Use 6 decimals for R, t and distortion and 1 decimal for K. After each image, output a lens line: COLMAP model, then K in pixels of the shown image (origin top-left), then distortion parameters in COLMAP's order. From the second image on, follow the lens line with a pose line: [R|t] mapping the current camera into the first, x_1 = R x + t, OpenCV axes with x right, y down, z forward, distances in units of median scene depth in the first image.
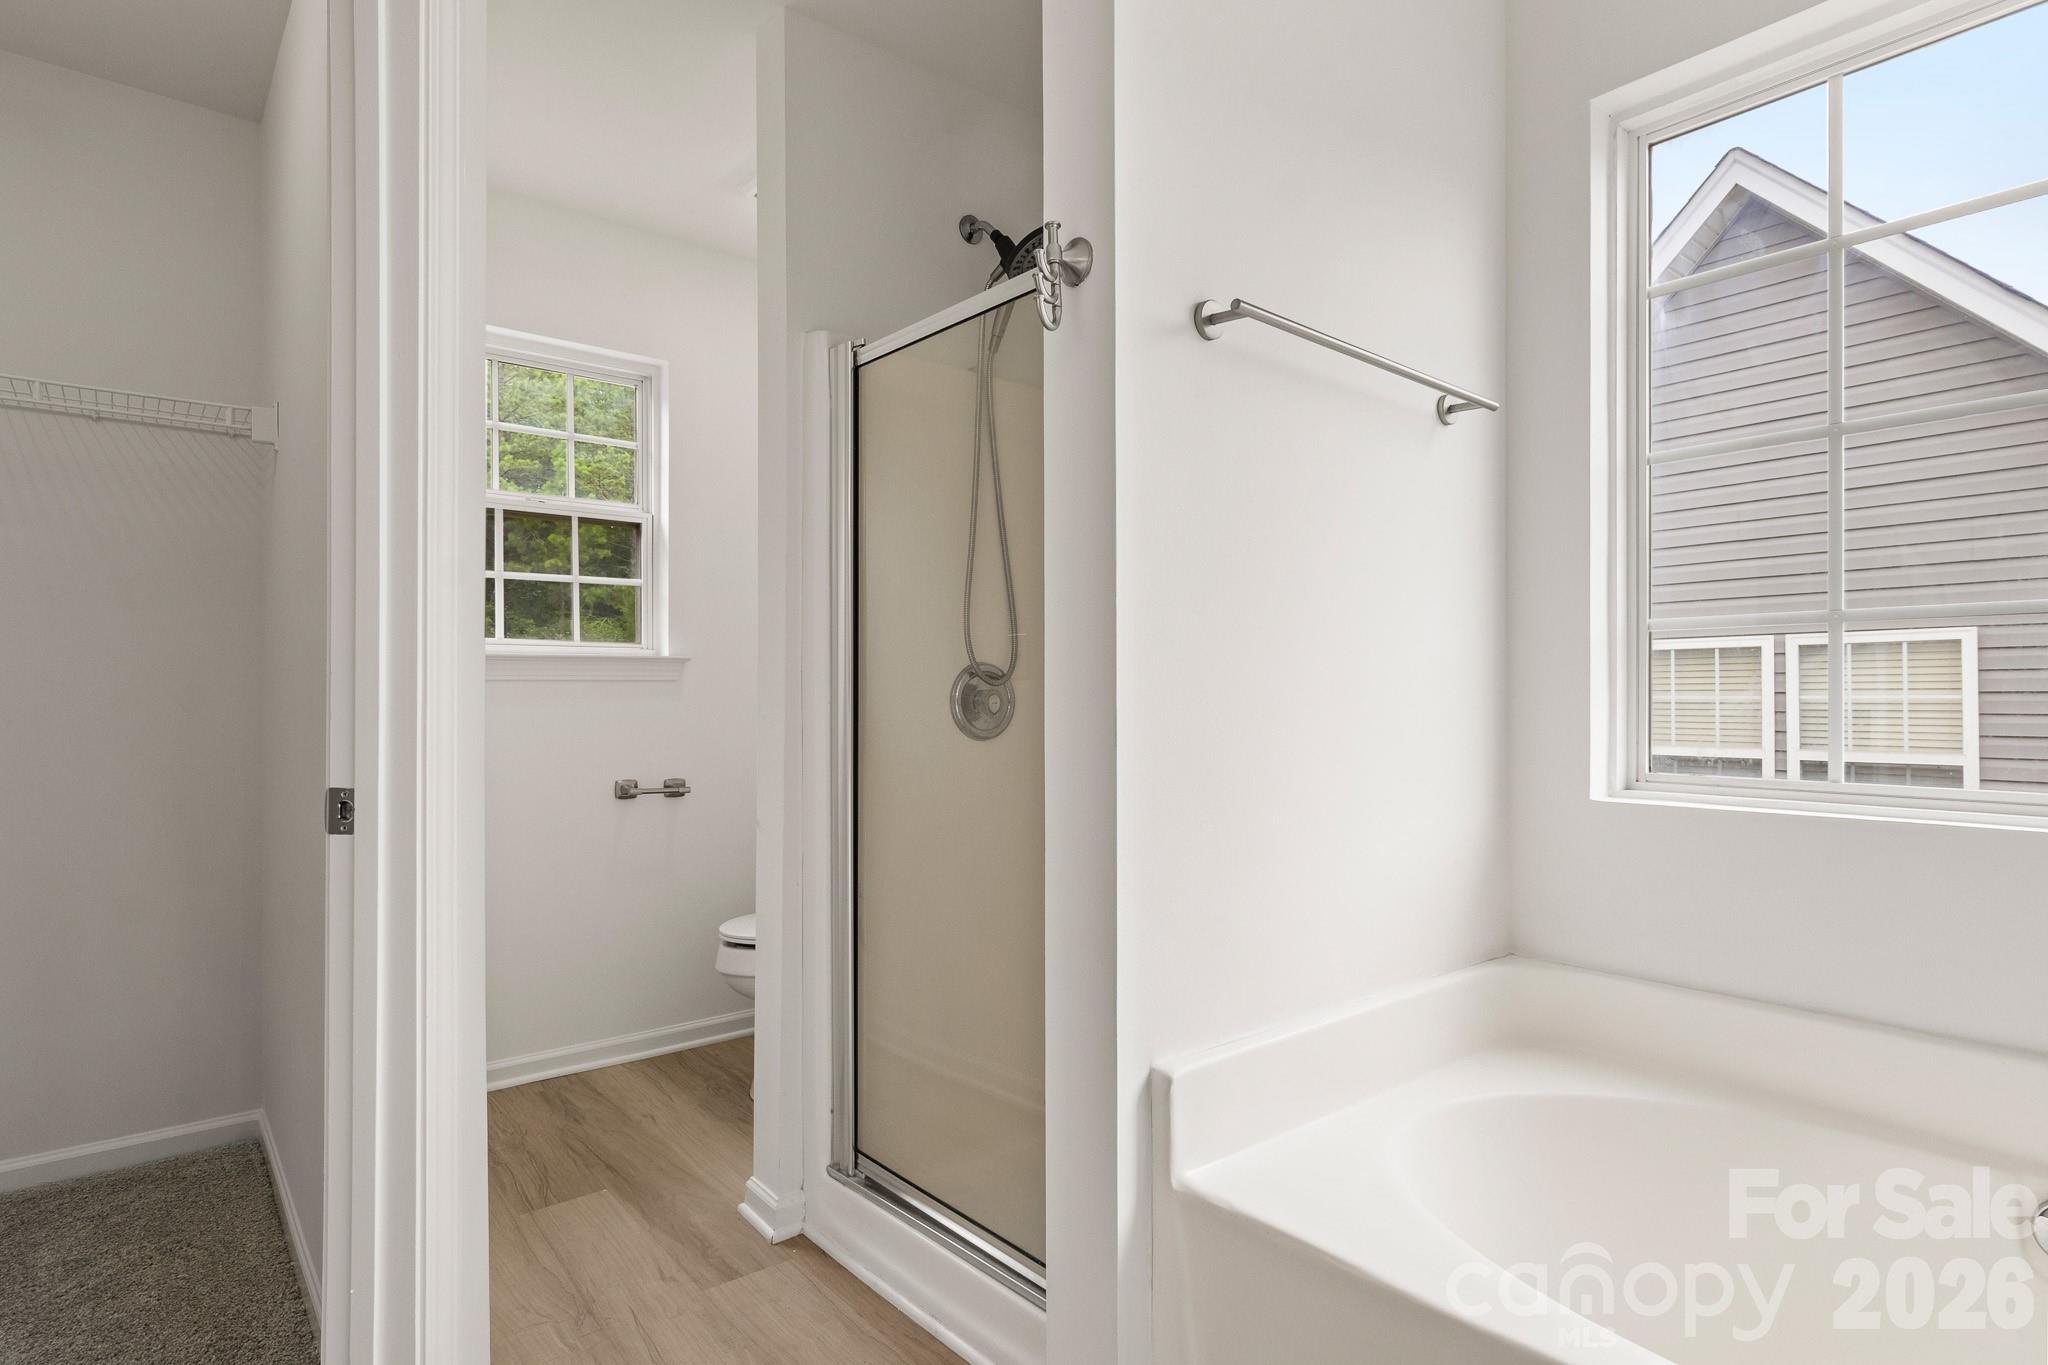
lens RADIAL K [[1083.8, 0, 1031.4], [0, 1083.8, 693.4], [0, 0, 1]] dist [-0.004281, 0.013217]
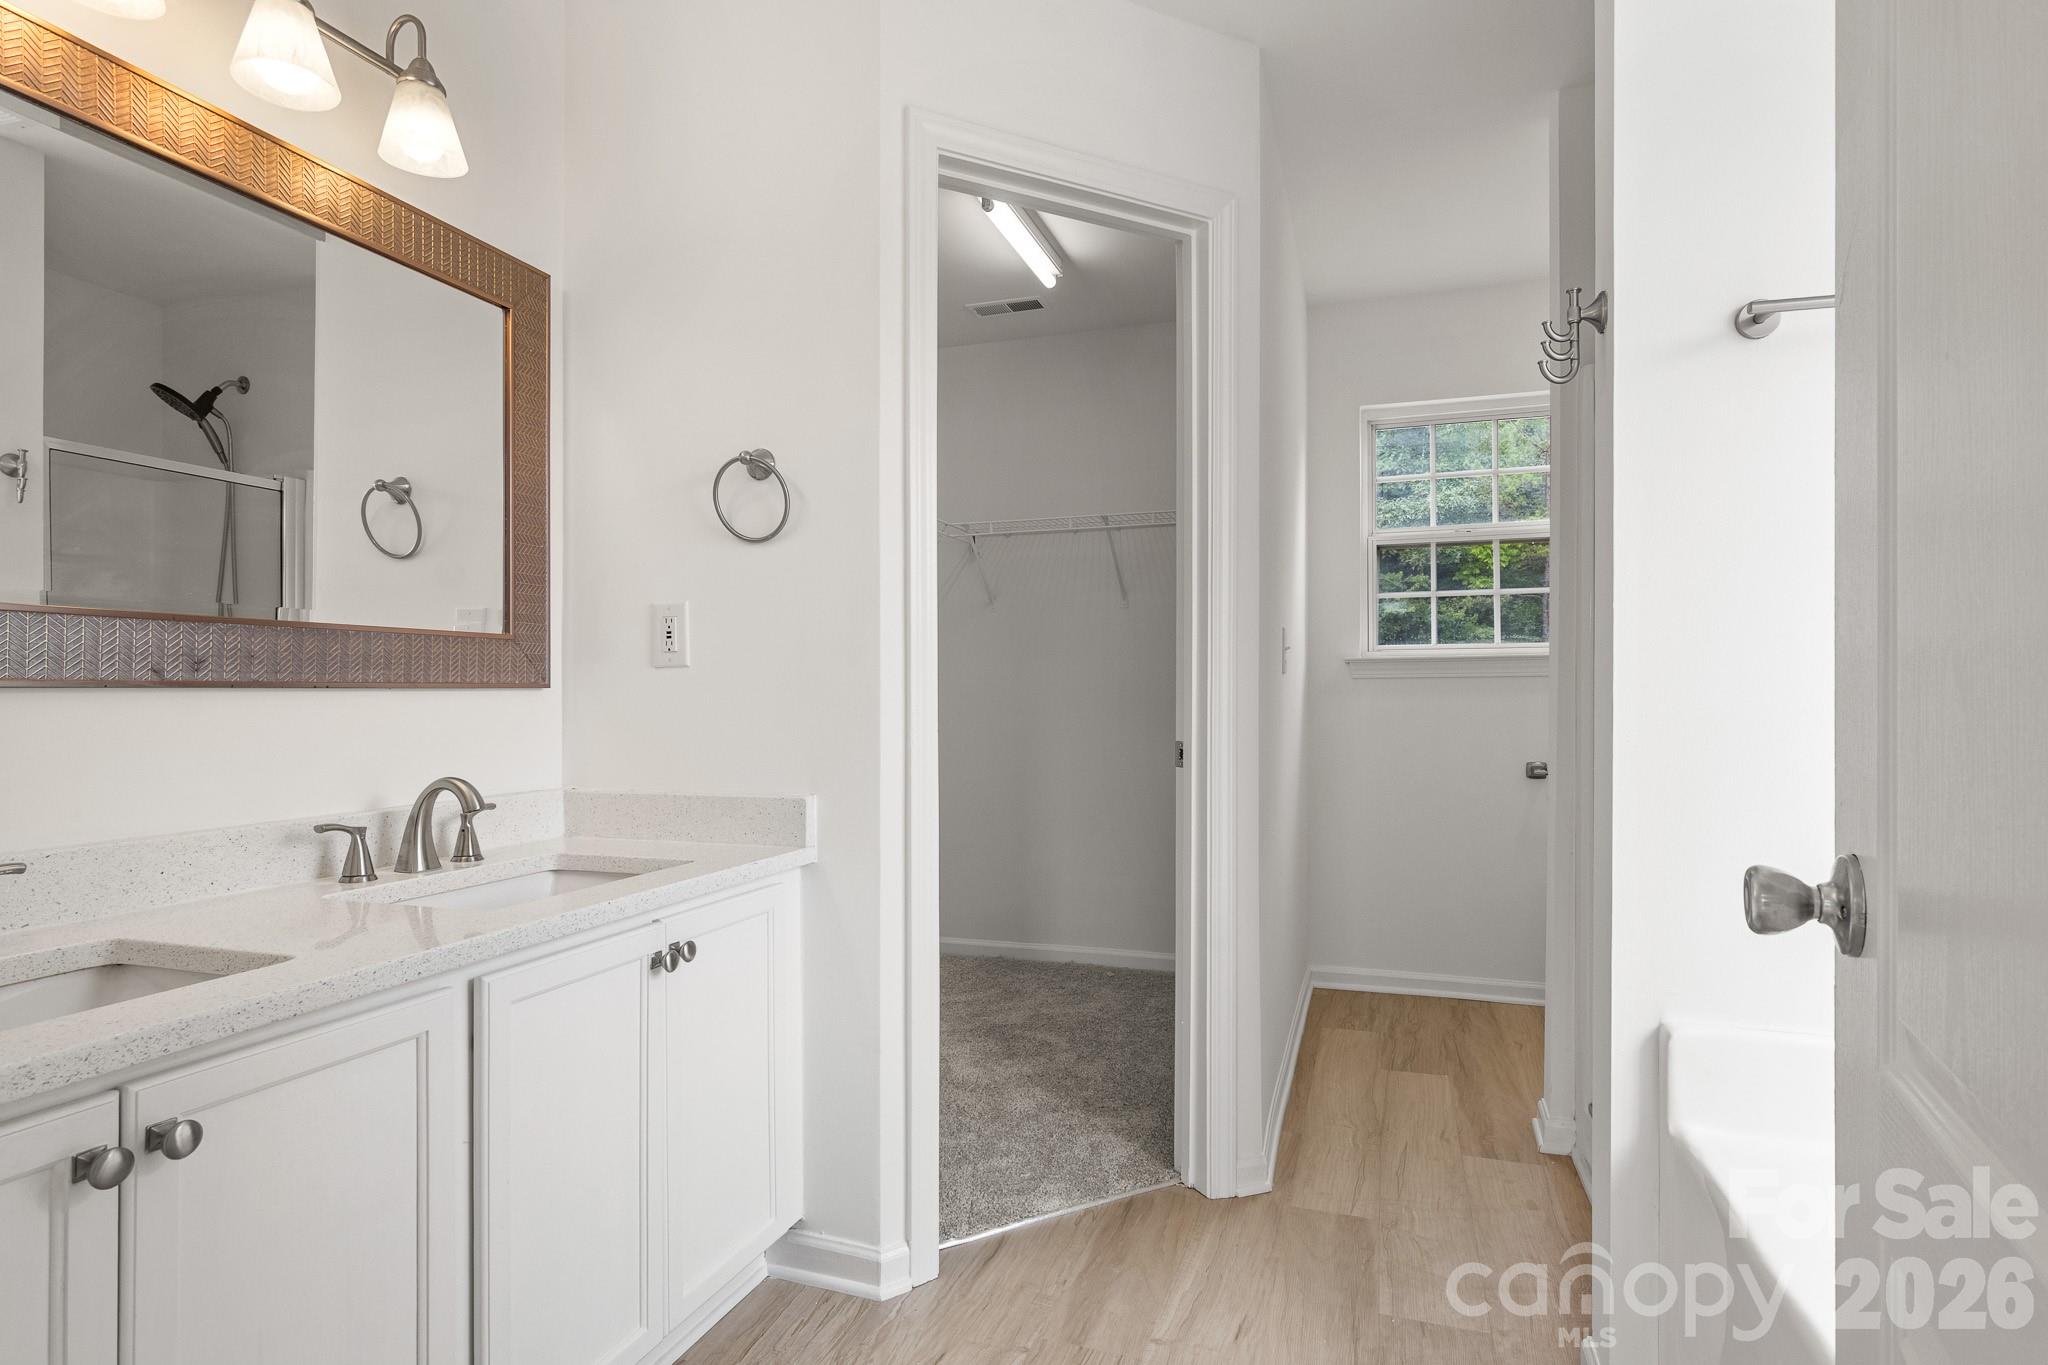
lens RADIAL K [[1083.8, 0, 1031.4], [0, 1083.8, 693.4], [0, 0, 1]] dist [-0.004281, 0.013217]
pose [[0.517320, 0.000212, -0.855792, 0.502569], [0.004659, 0.999984, 0.003065, 0.001099], [0.855780, -0.005573, 0.517310, -0.086893]]
